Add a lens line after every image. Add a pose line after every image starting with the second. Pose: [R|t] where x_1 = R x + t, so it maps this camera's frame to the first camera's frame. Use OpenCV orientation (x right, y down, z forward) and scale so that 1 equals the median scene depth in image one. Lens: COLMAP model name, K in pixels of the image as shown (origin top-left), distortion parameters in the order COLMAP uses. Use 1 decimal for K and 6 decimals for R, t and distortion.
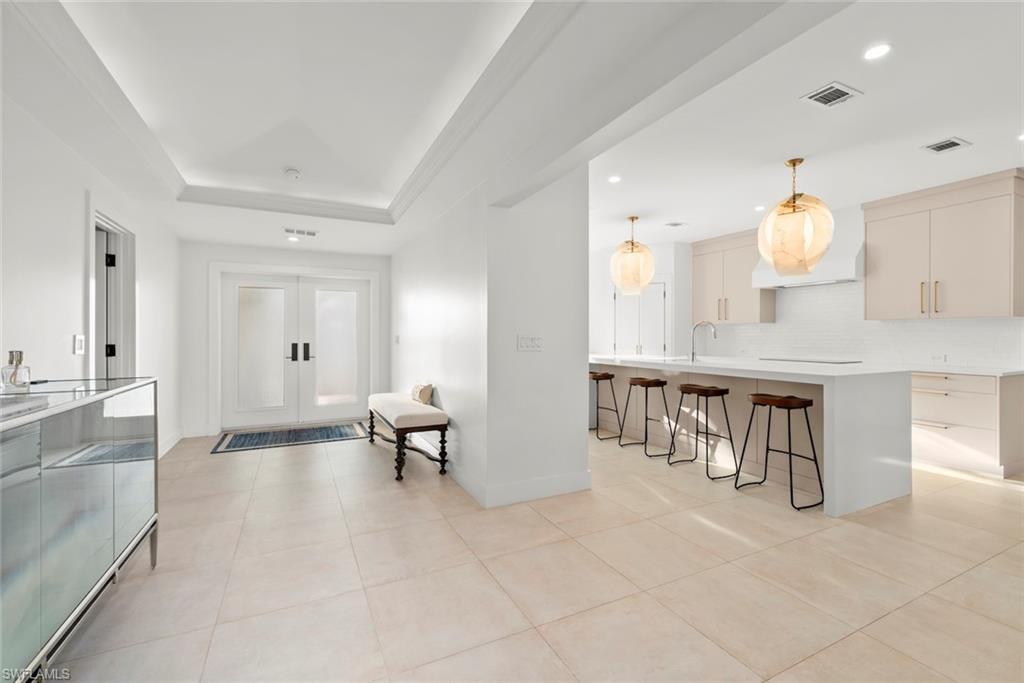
lens RADIAL K [[435.3, 0, 509.9], [0, 435.3, 335.2], [0, 0, 1]] dist [0.004636, 0.000125]
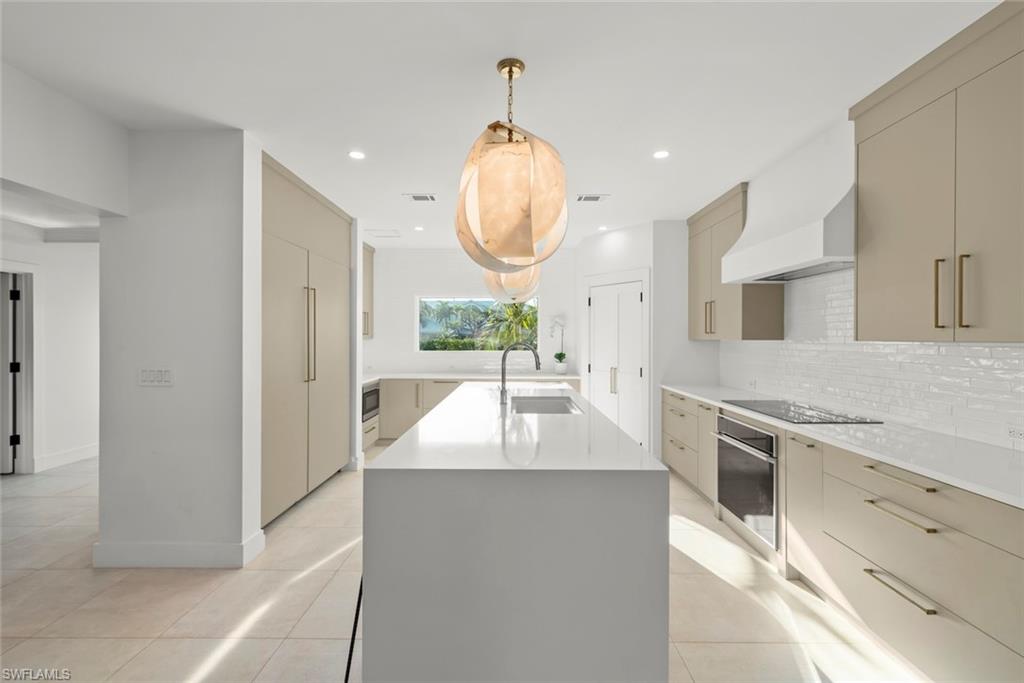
lens RADIAL K [[441.4, 0, 511.0], [0, 441.4, 340.1], [0, 0, 1]] dist [0.005339, 0.000049]
pose [[0.892670, 0.002498, -0.450704, 0.666706], [-0.000885, 0.999992, 0.003788, -0.035893], [0.450710, -0.002983, 0.892665, 0.359657]]
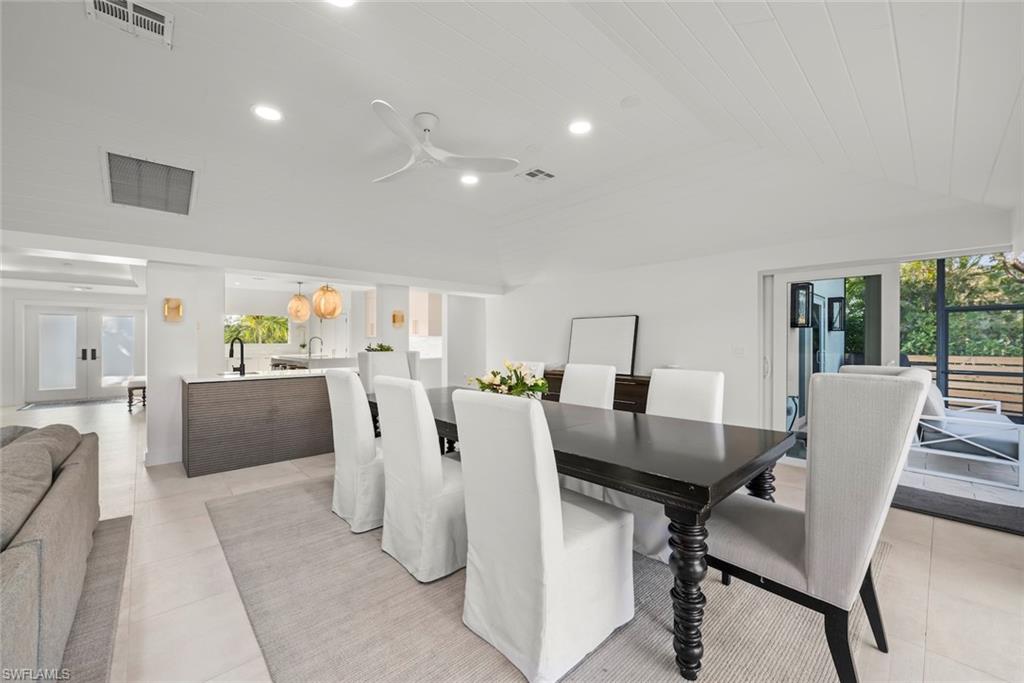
lens RADIAL K [[406.7, 0, 512.0], [0, 406.7, 341.5], [0, 0, 1]] dist [-0.015597, 0.007021]
pose [[0.959677, -0.001846, 0.281099, 0.734283], [0.001965, 0.999998, -0.000144, -0.007746], [-0.281098, 0.000690, 0.959679, -1.063440]]
